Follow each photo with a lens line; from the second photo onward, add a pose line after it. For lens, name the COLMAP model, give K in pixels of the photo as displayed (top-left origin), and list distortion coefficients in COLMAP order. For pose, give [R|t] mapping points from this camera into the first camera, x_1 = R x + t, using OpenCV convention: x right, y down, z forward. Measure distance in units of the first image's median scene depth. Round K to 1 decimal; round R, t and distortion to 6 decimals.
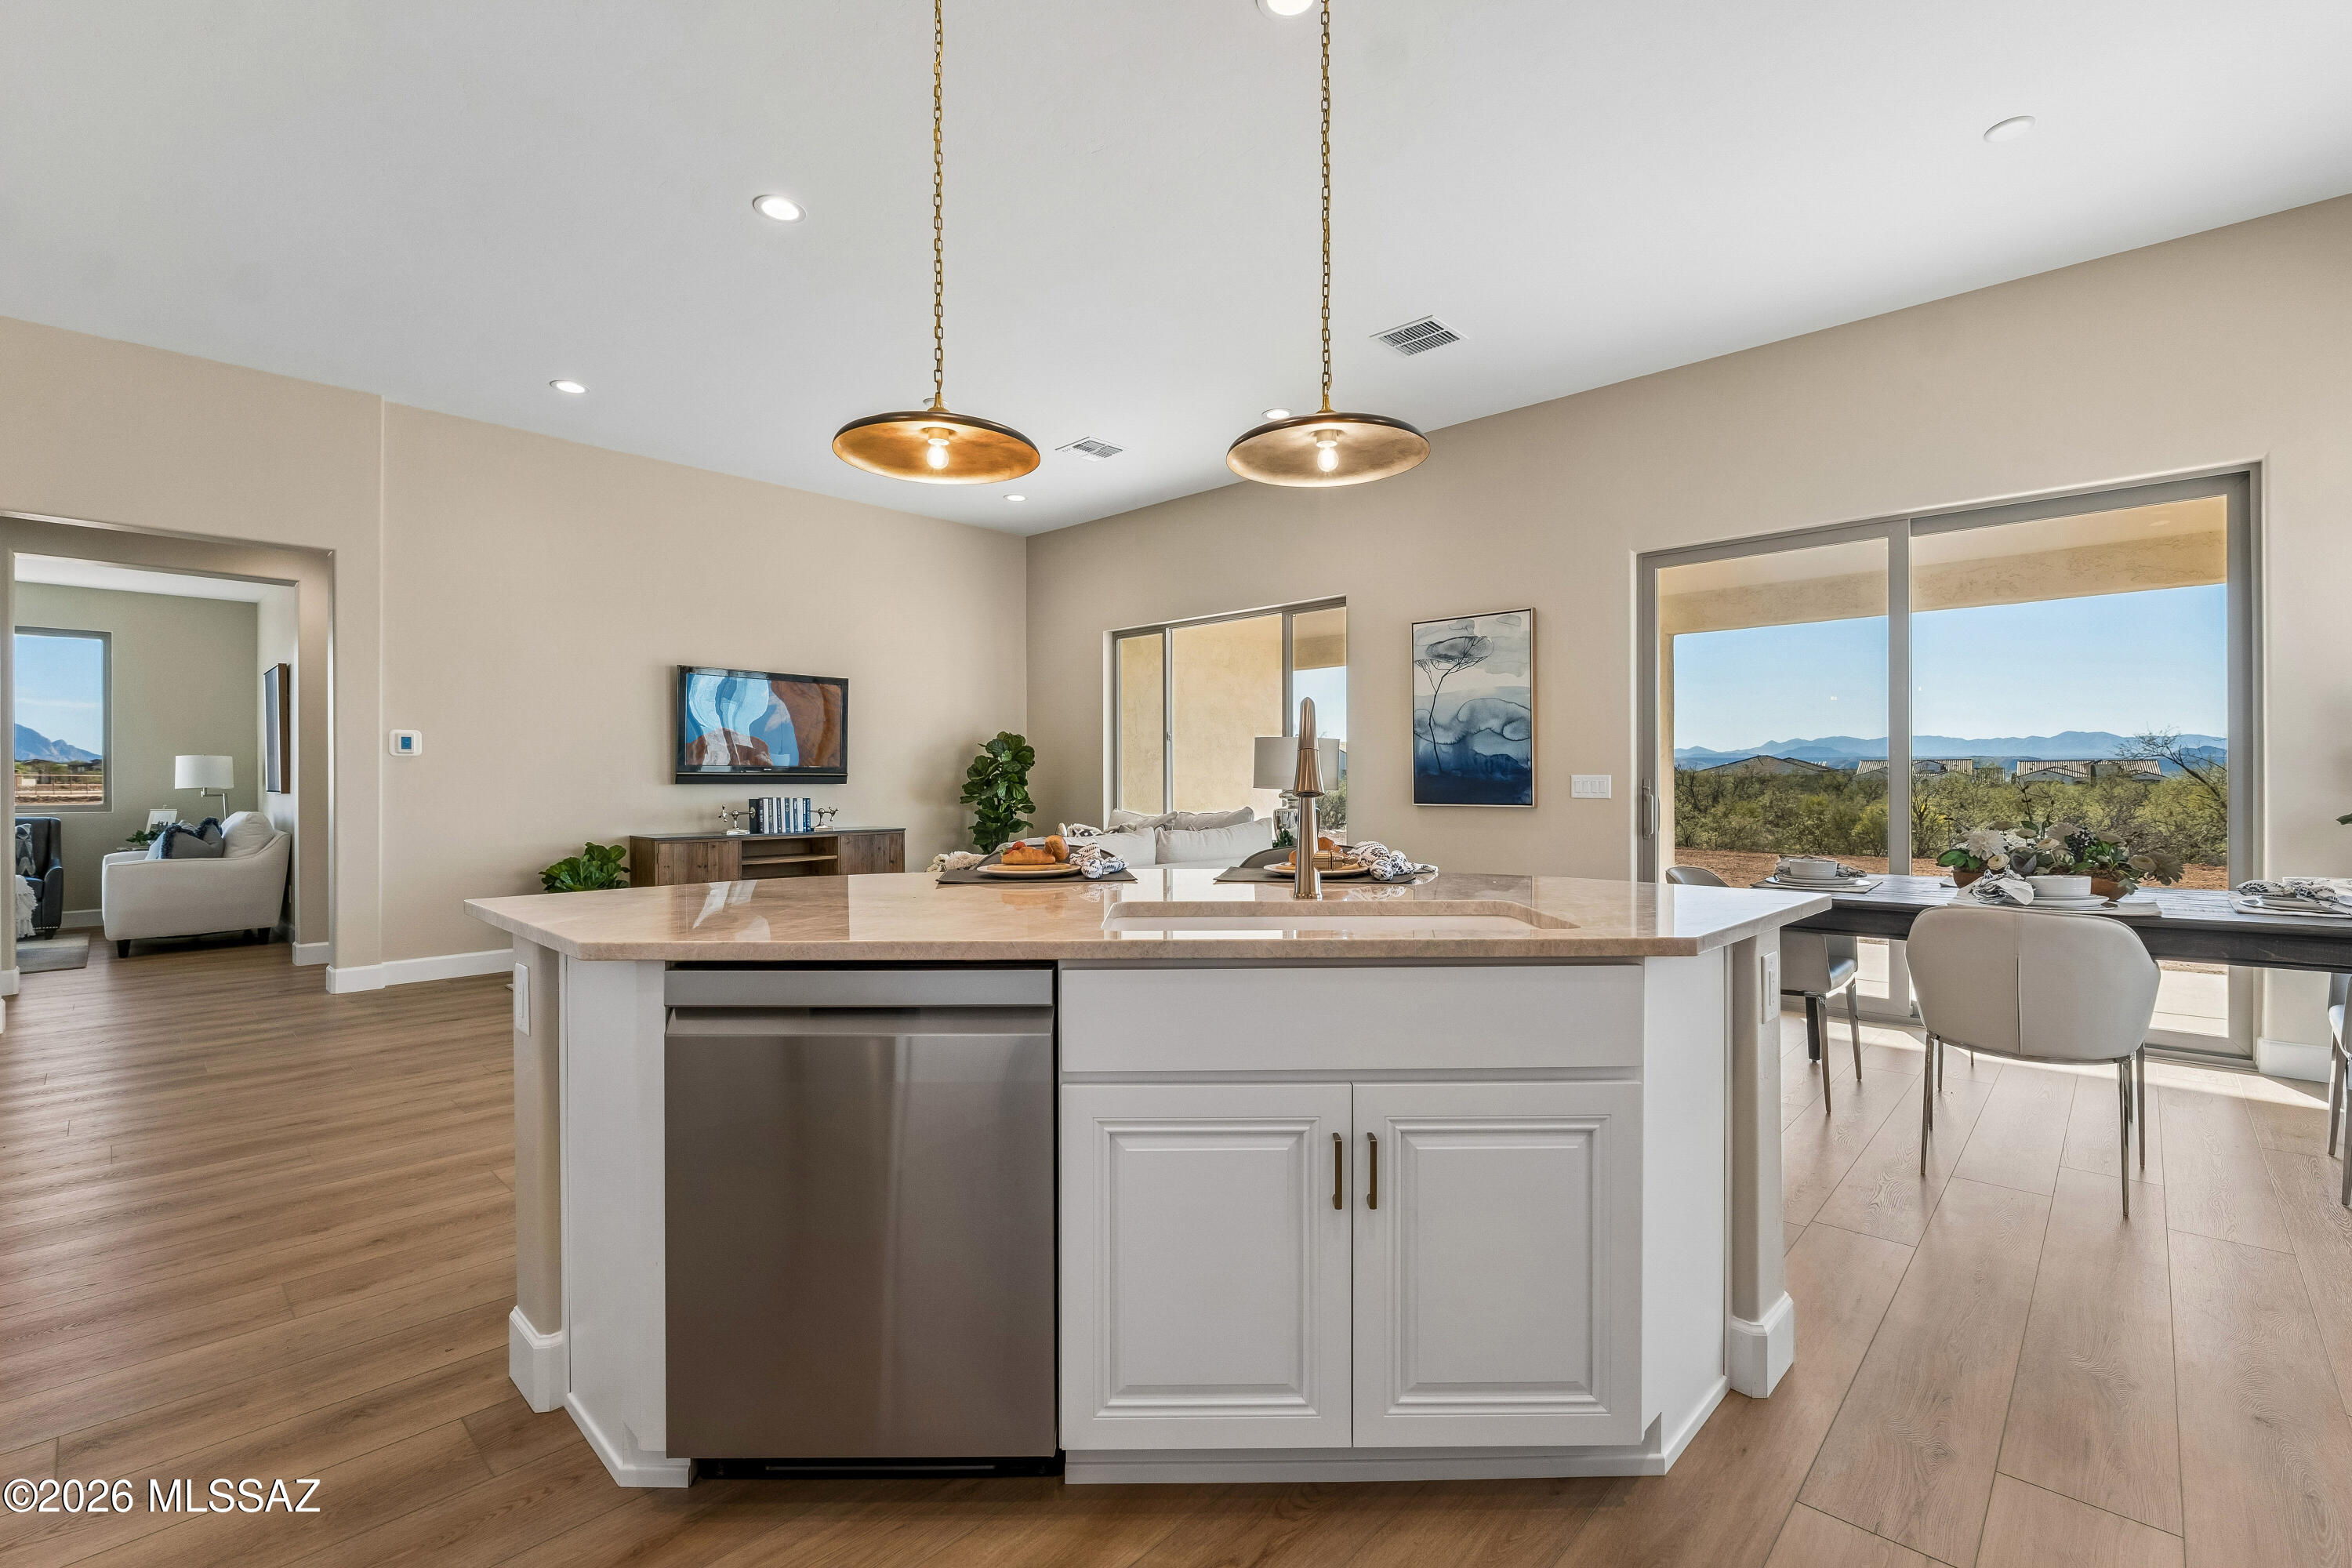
lens RADIAL K [[1013.1, 0, 1176.0], [0, 1013.1, 784.0], [0, 0, 1]] dist [-0.001364, -0.000137]
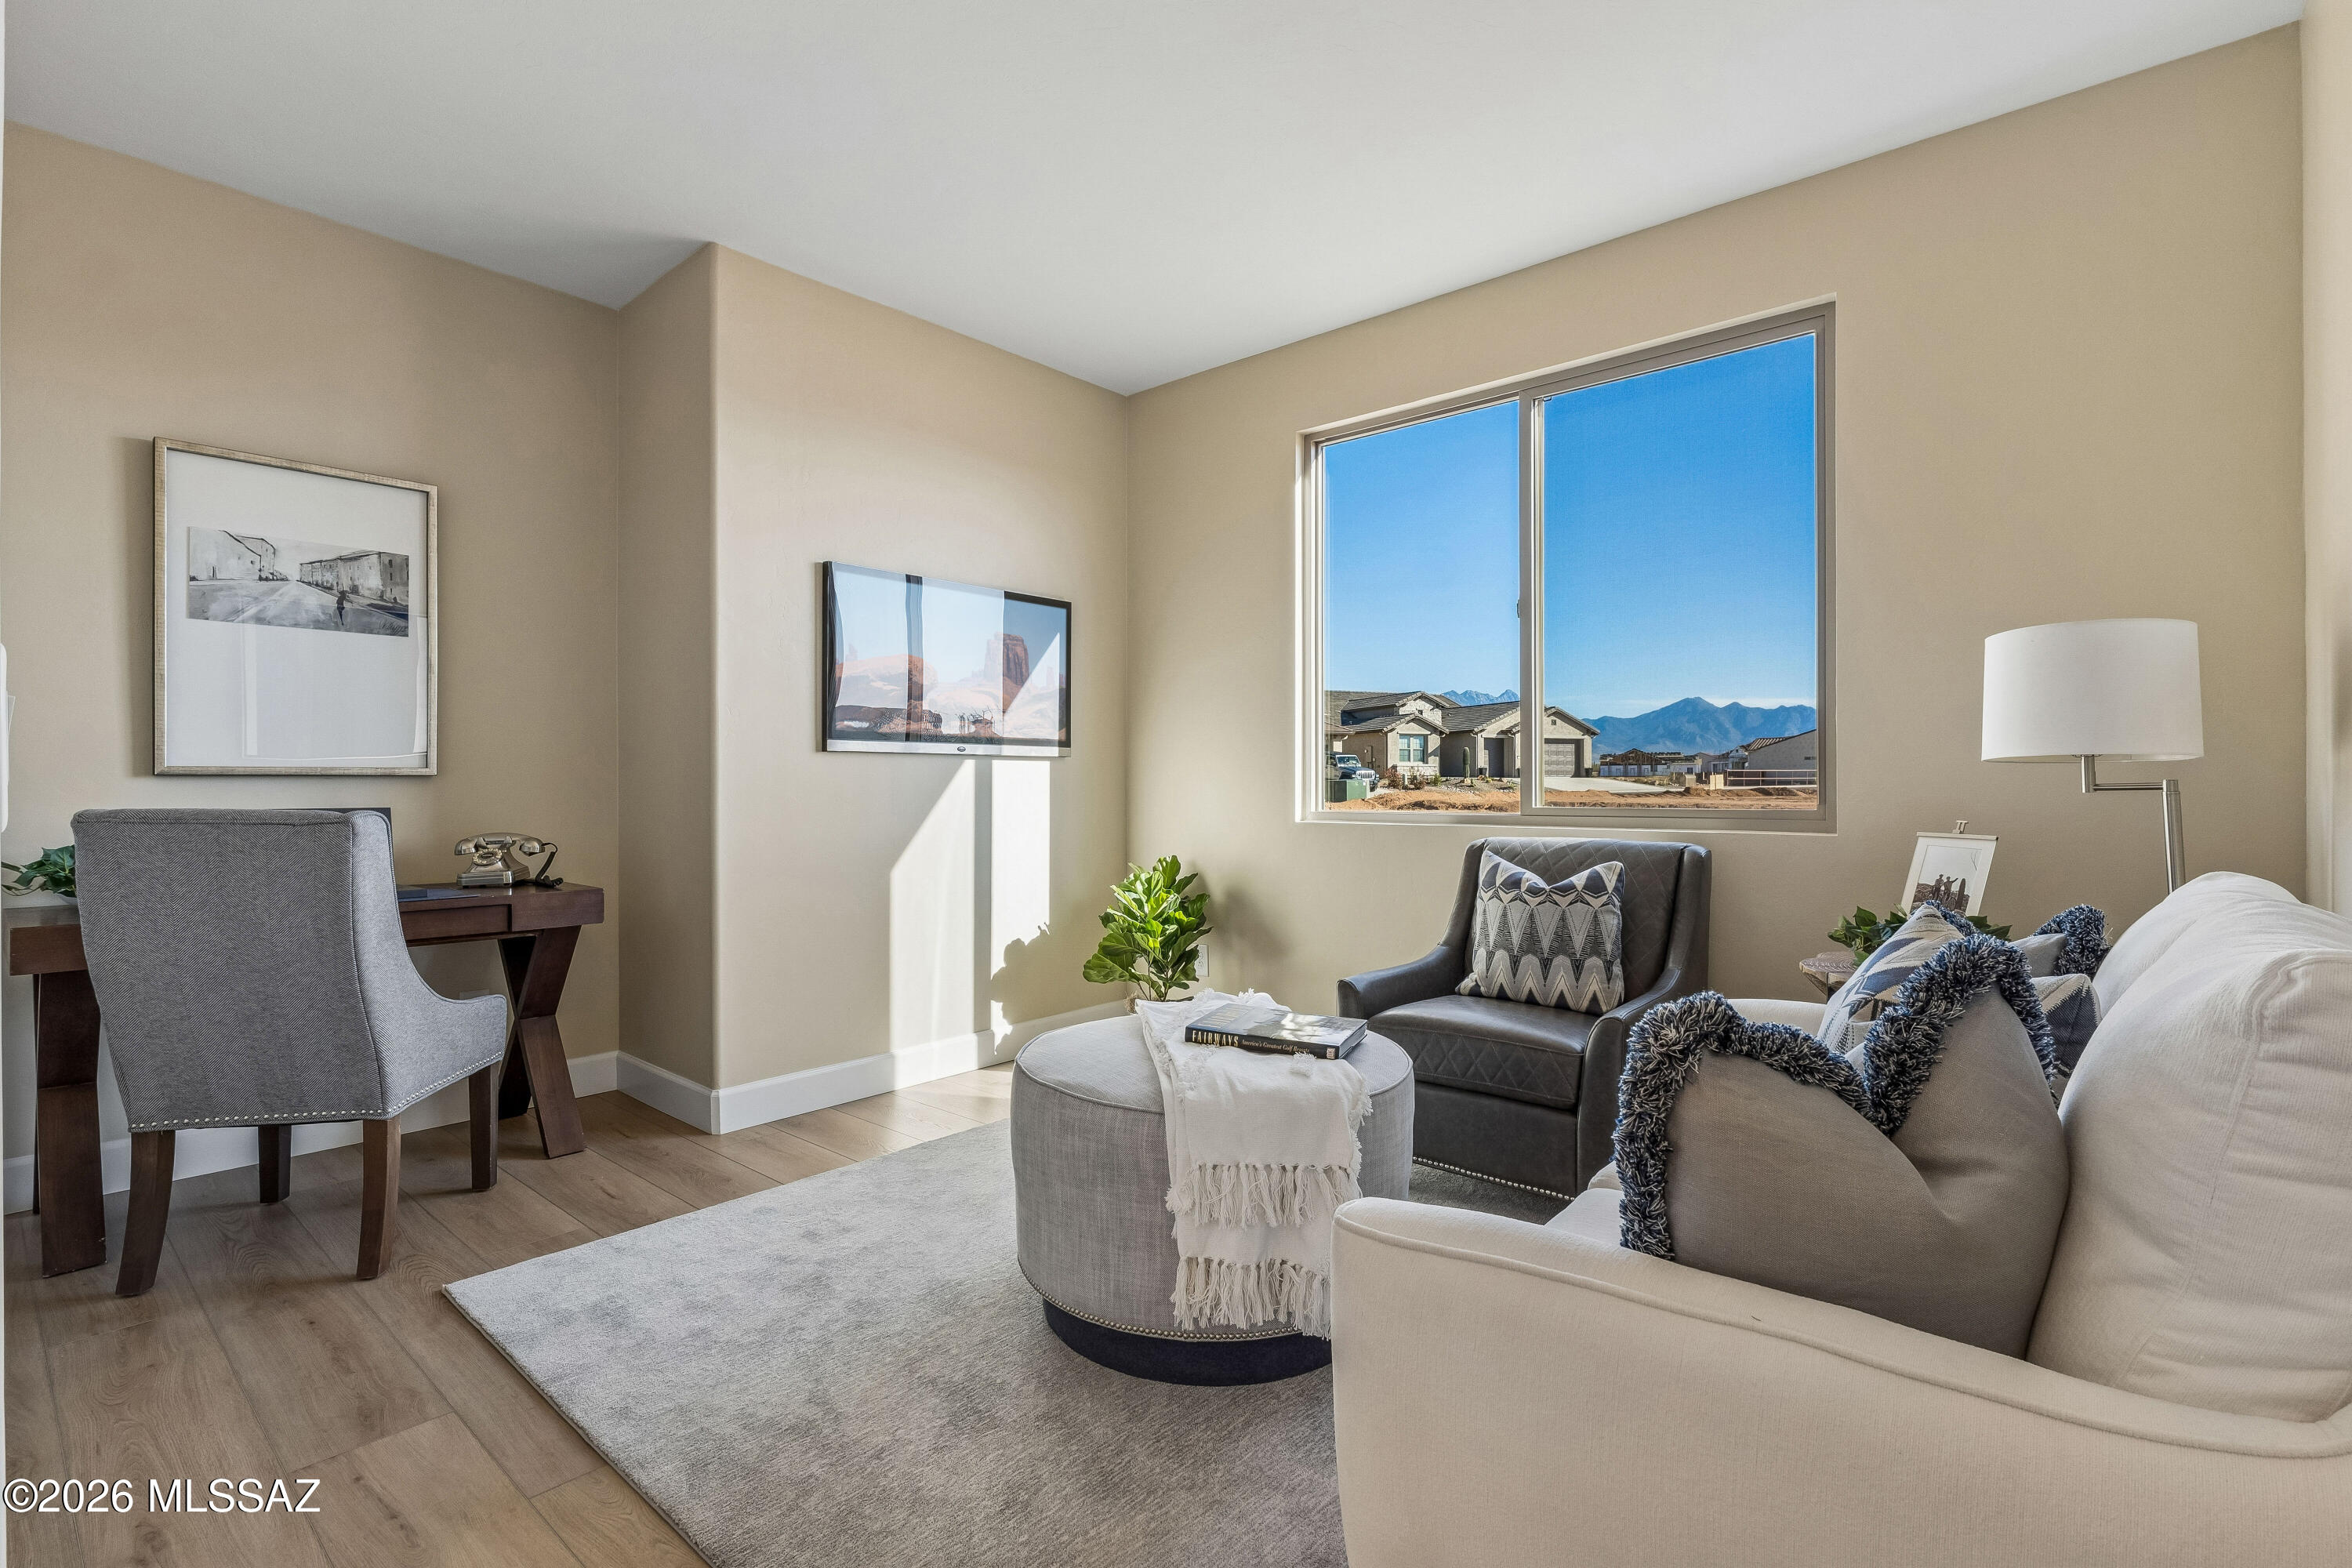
lens RADIAL K [[1069.7, 0, 1176.0], [0, 1069.7, 784.0], [0, 0, 1]] dist [0.000511, 0.000073]
pose [[0.042904, 0.003408, -0.999073, -0.717091], [-0.005885, 0.999978, 0.003159, 0.011168], [0.999062, 0.005744, 0.042923, 0.775663]]
